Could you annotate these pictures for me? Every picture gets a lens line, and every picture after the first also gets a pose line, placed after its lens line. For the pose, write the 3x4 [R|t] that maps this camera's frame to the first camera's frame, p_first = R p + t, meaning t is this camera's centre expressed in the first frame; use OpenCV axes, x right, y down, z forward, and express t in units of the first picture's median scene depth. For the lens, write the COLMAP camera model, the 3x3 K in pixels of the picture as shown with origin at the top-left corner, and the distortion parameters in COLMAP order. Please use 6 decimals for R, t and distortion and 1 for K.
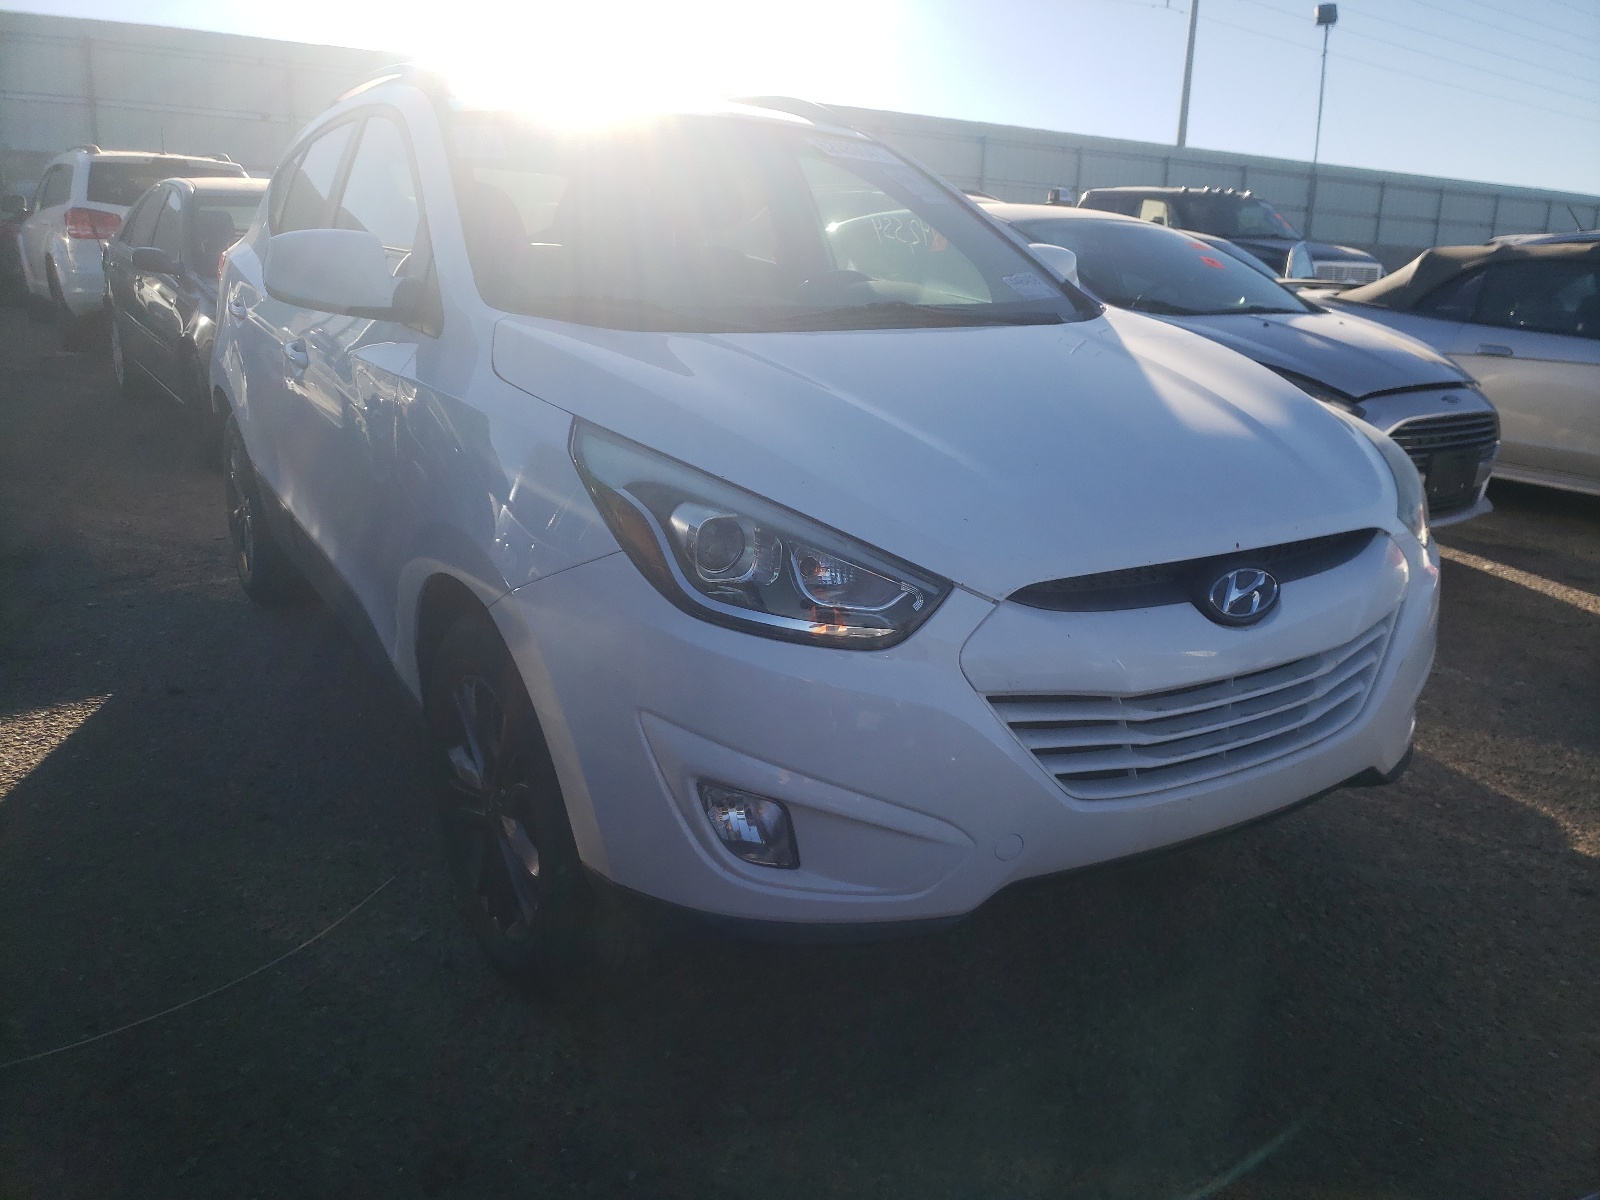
lens RADIAL K [[1216.1, 0, 791.1], [0, 1216.1, 594.8], [0, 0, 1]] dist [0.027734, -0.009776]
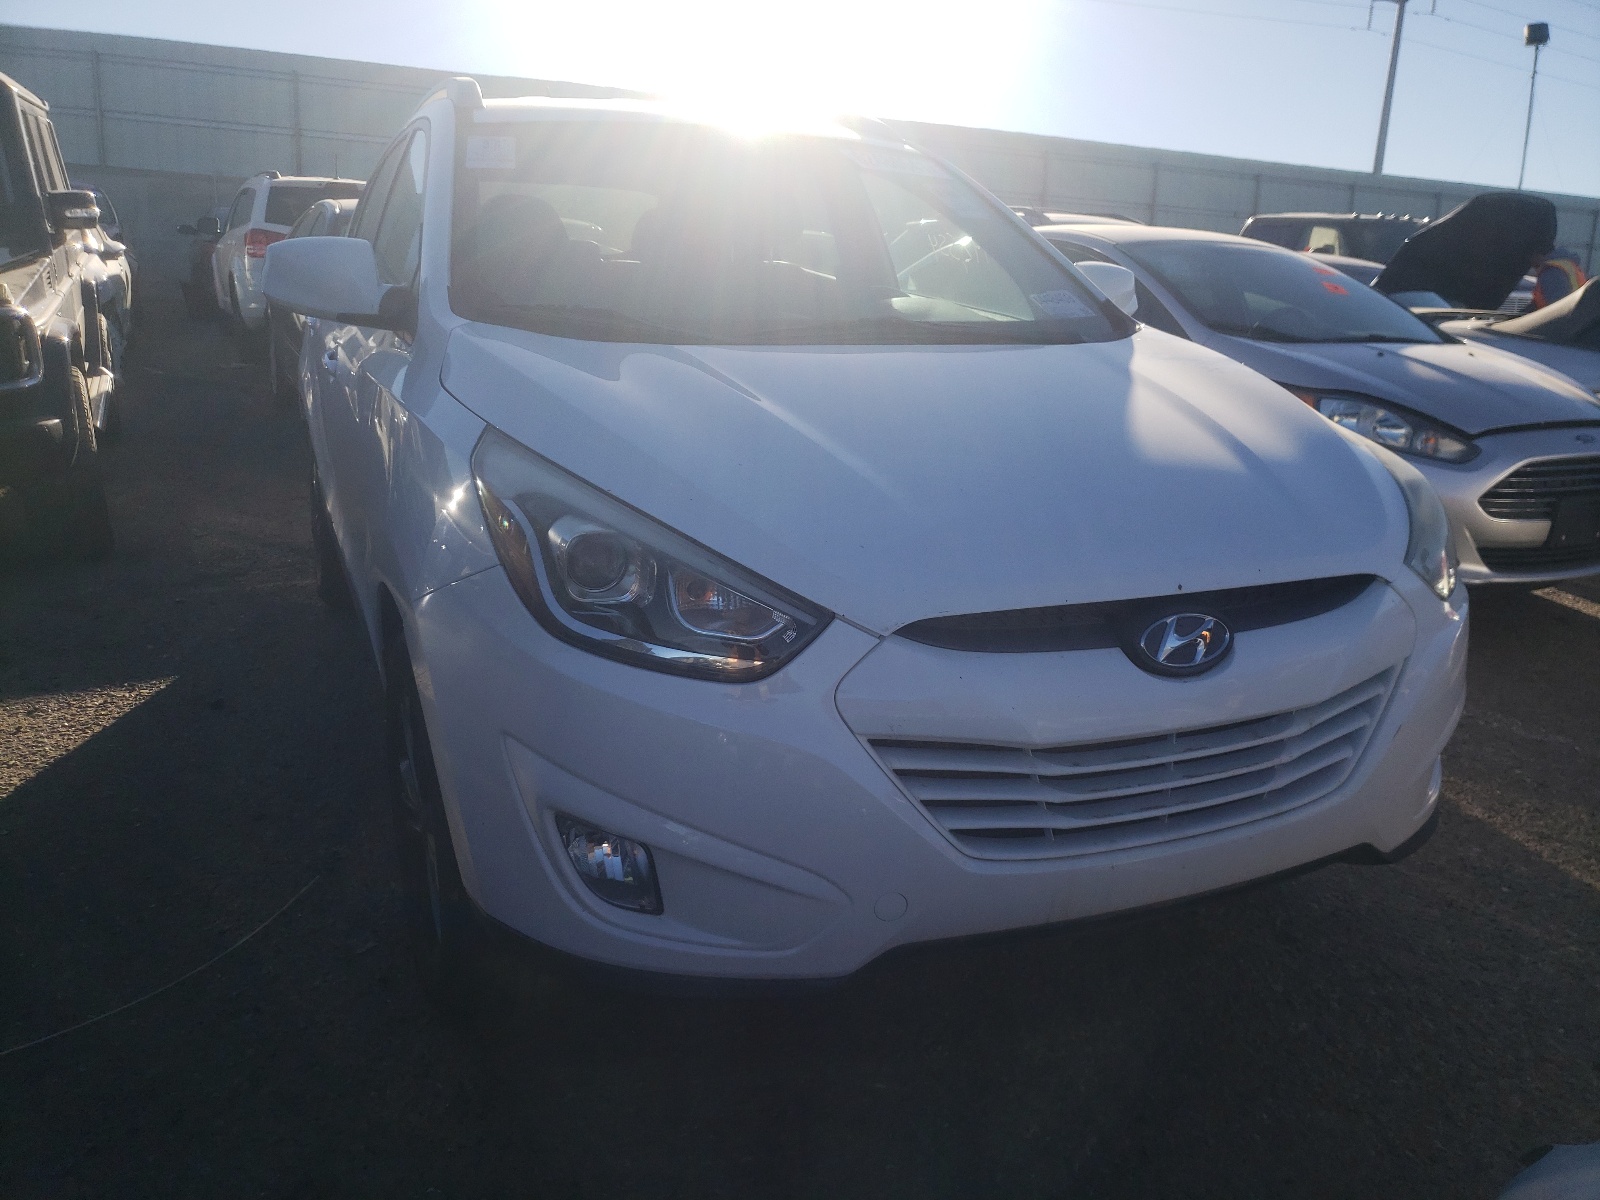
lens RADIAL K [[1214.2, 0, 797.4], [0, 1214.2, 593.7], [0, 0, 1]] dist [0.020362, 0.002352]
pose [[0.991460, 0.042685, -0.123231, 0.160303], [-0.045181, 0.998825, -0.017534, -0.005831], [0.122337, 0.022952, 0.992223, 0.063617]]
